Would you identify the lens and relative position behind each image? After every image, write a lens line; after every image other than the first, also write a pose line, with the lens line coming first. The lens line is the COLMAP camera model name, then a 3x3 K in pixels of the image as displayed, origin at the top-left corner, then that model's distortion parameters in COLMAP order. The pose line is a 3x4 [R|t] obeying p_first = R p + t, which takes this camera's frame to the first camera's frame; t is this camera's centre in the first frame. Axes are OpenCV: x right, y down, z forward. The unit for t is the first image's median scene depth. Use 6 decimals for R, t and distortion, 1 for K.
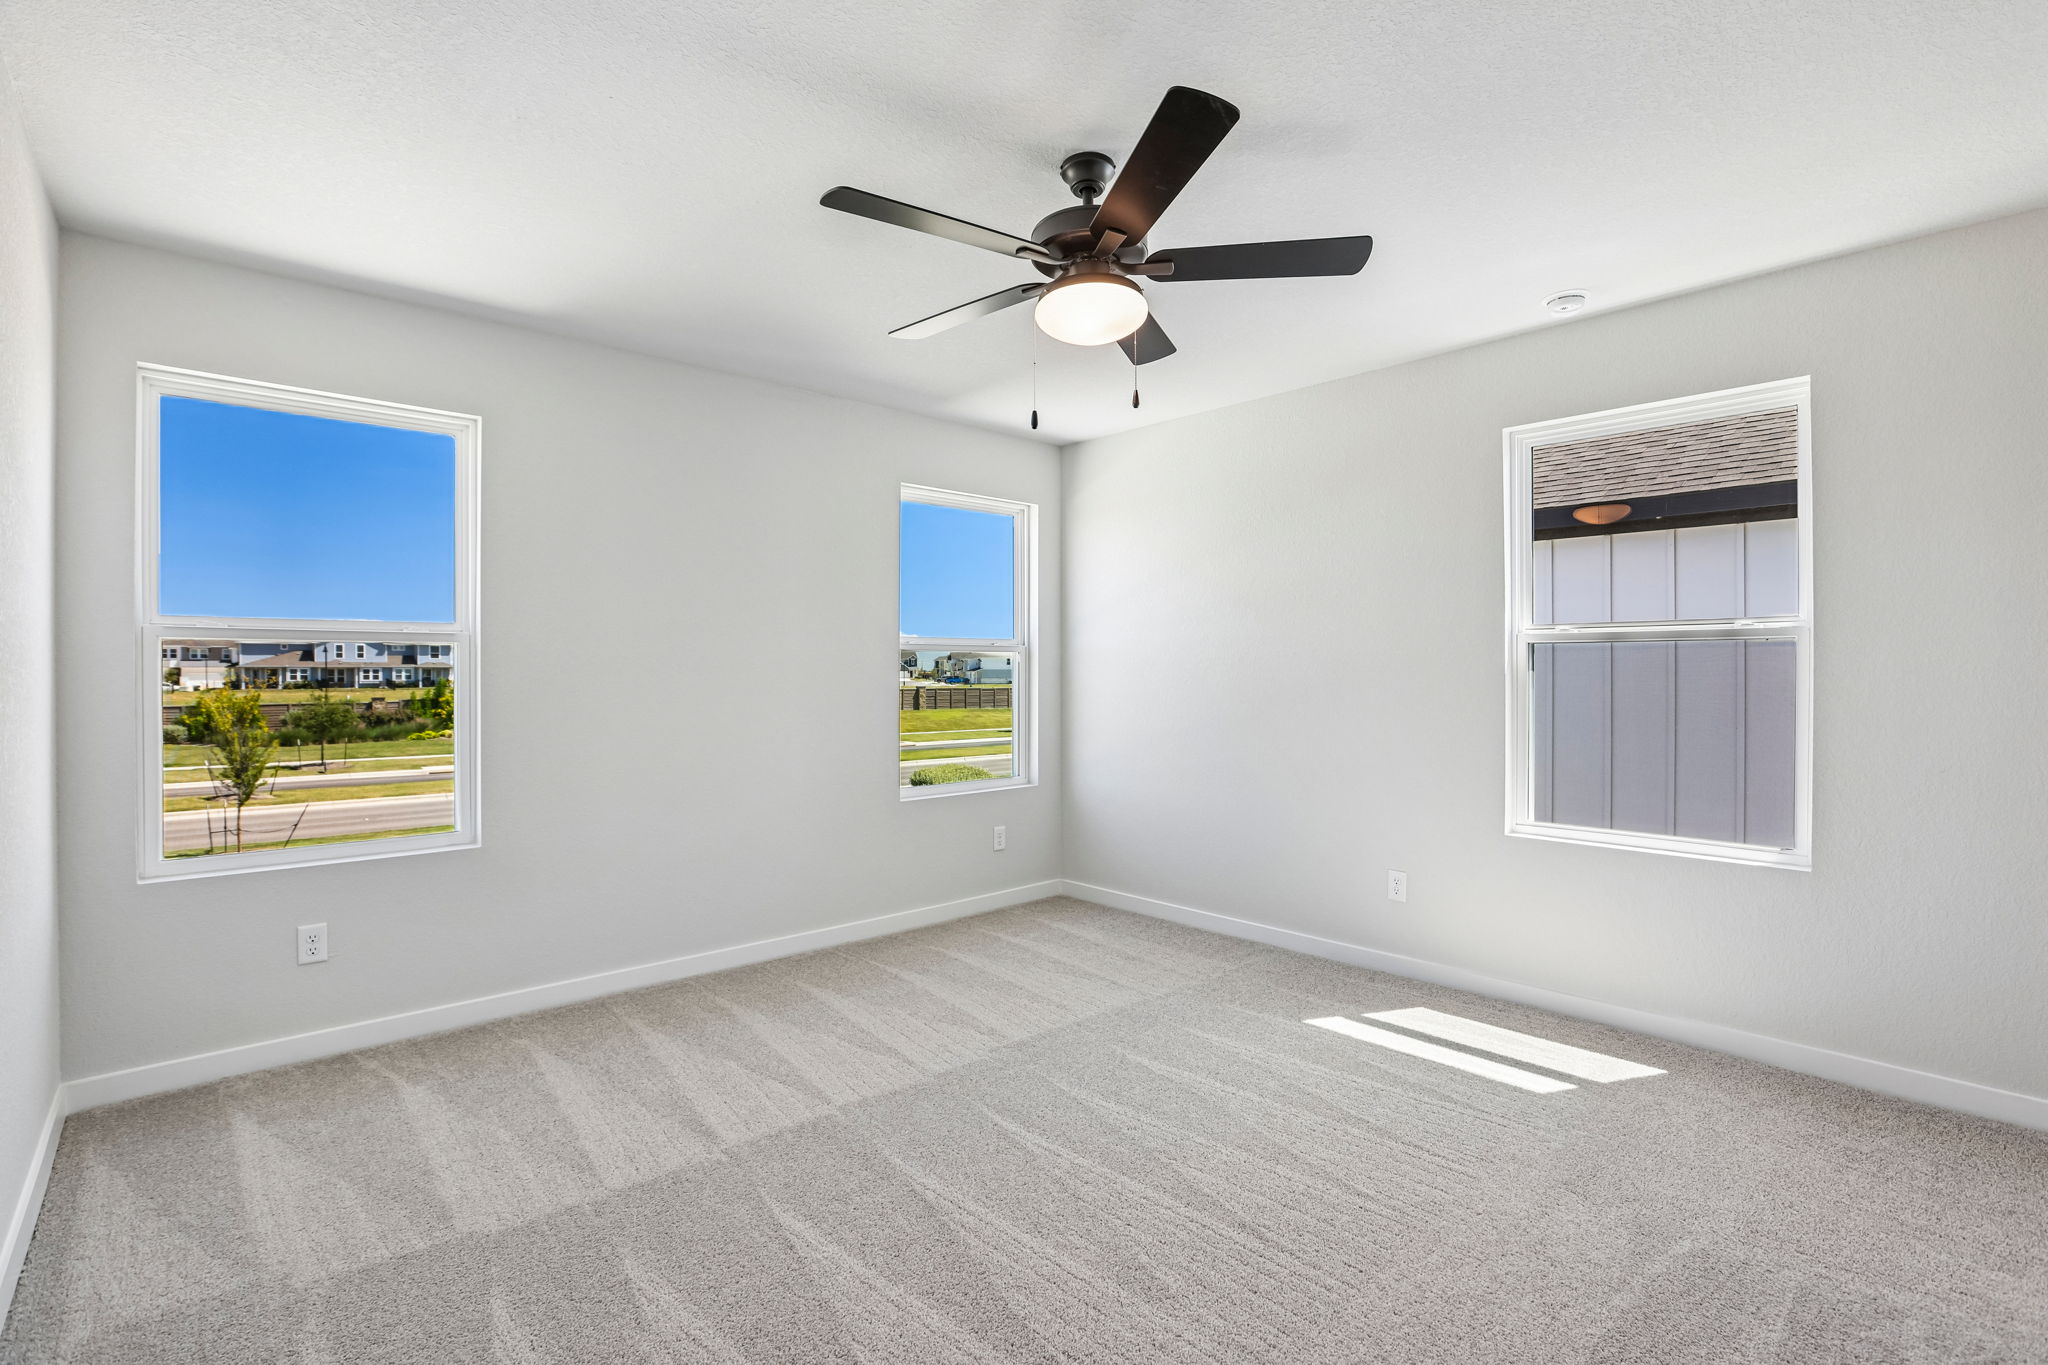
lens RADIAL K [[932.2, 0, 1030.5], [0, 932.2, 667.2], [0, 0, 1]] dist [-0.048062, 0.012739]
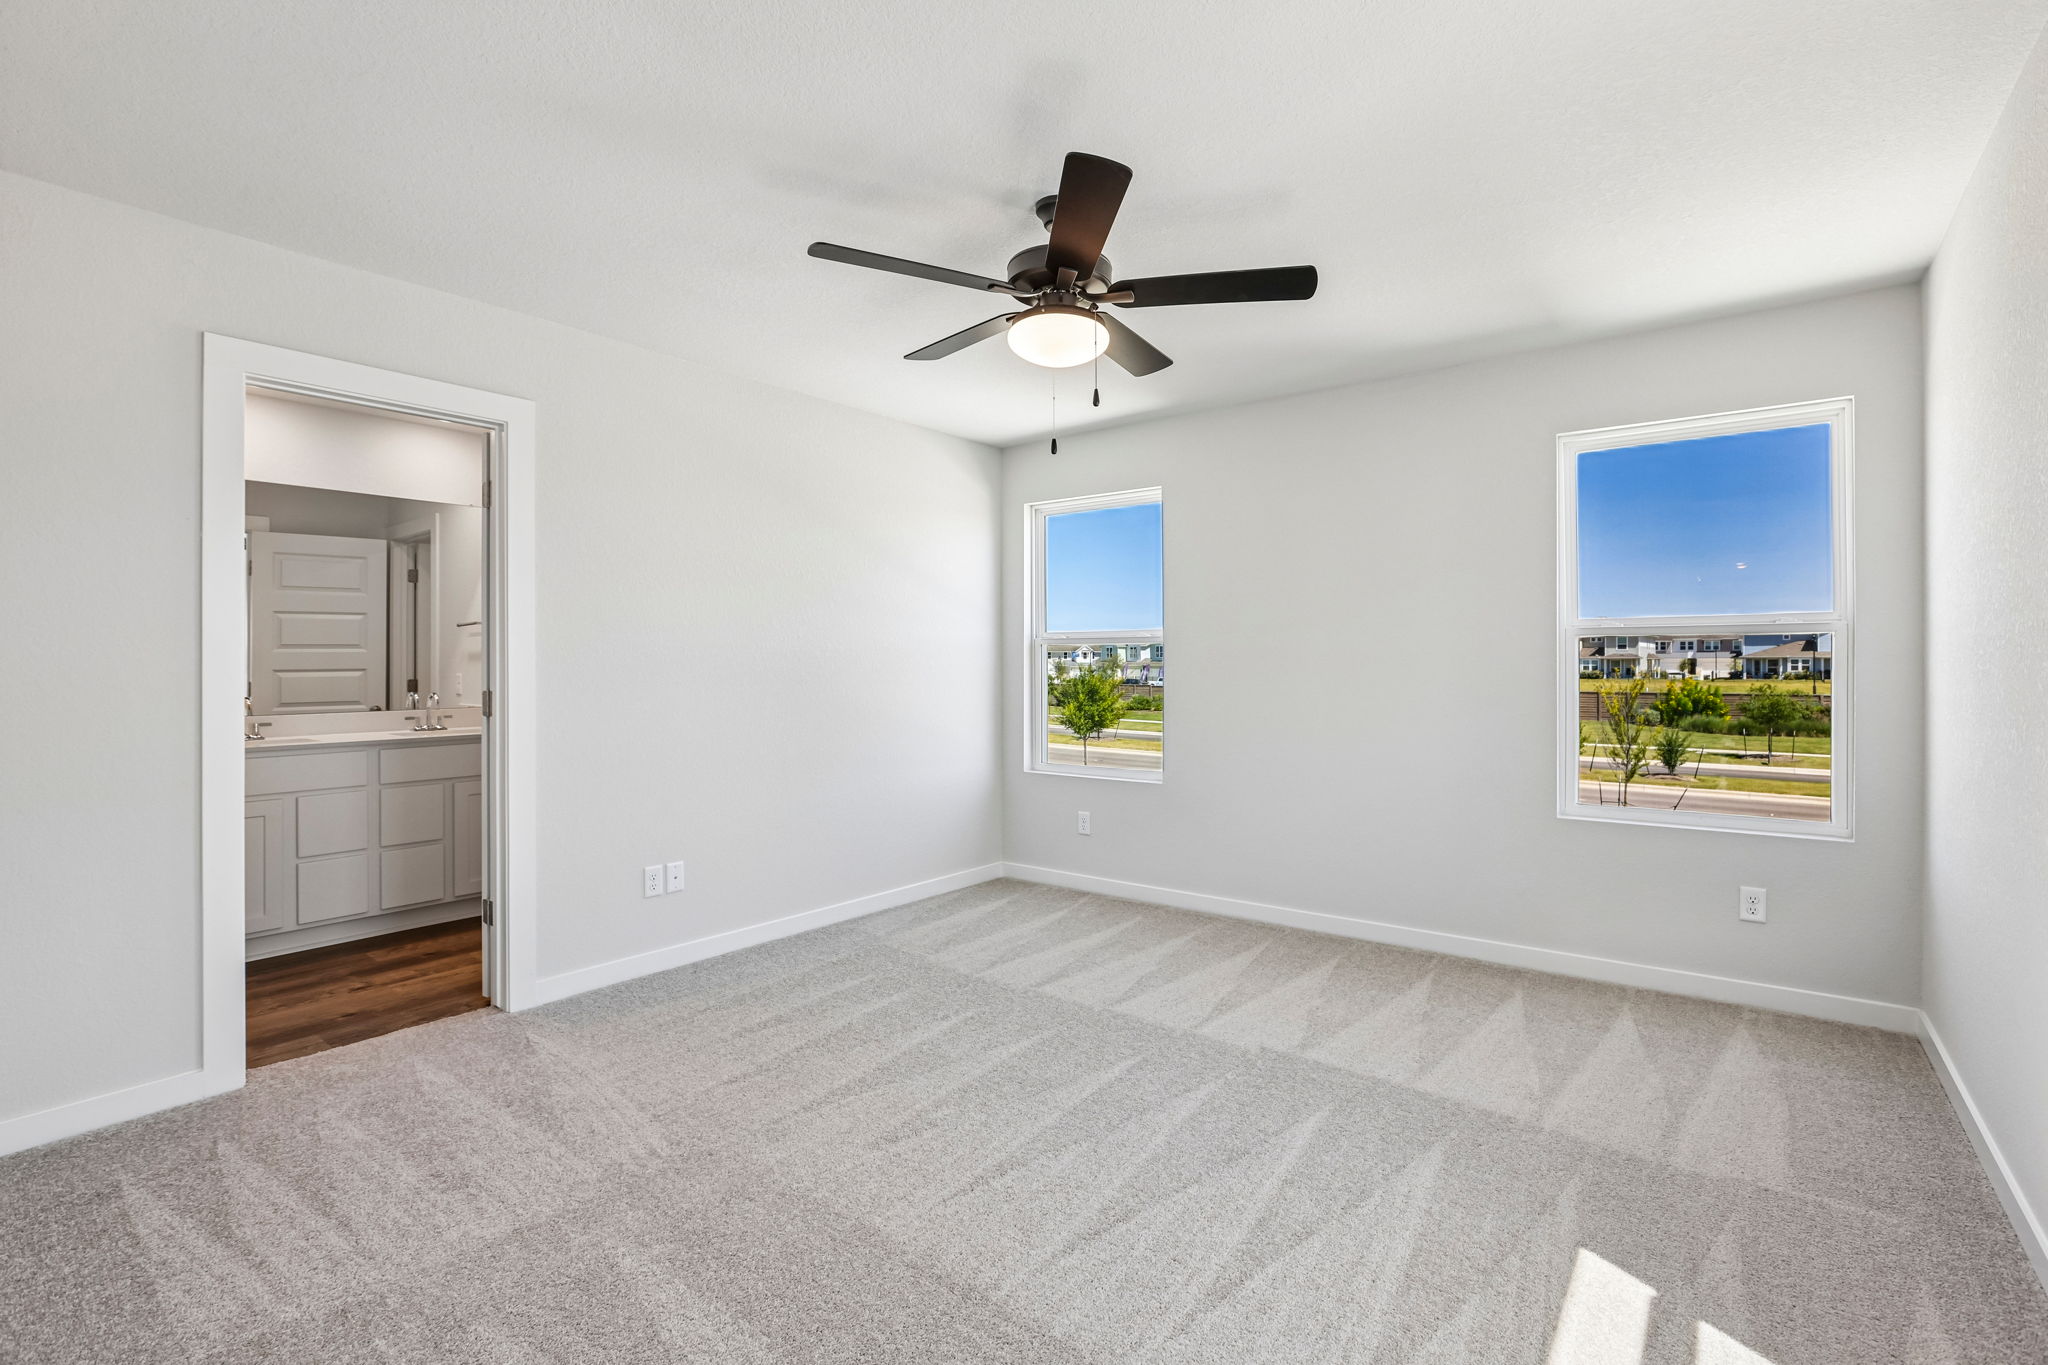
lens RADIAL K [[932.2, 0, 1030.5], [0, 932.2, 667.2], [0, 0, 1]] dist [-0.048062, 0.012739]
pose [[0.177449, 0.006265, -0.984110, 0.243740], [0.003955, 0.999967, 0.007079, 0.000097], [0.984122, -0.005148, 0.177418, 0.161412]]
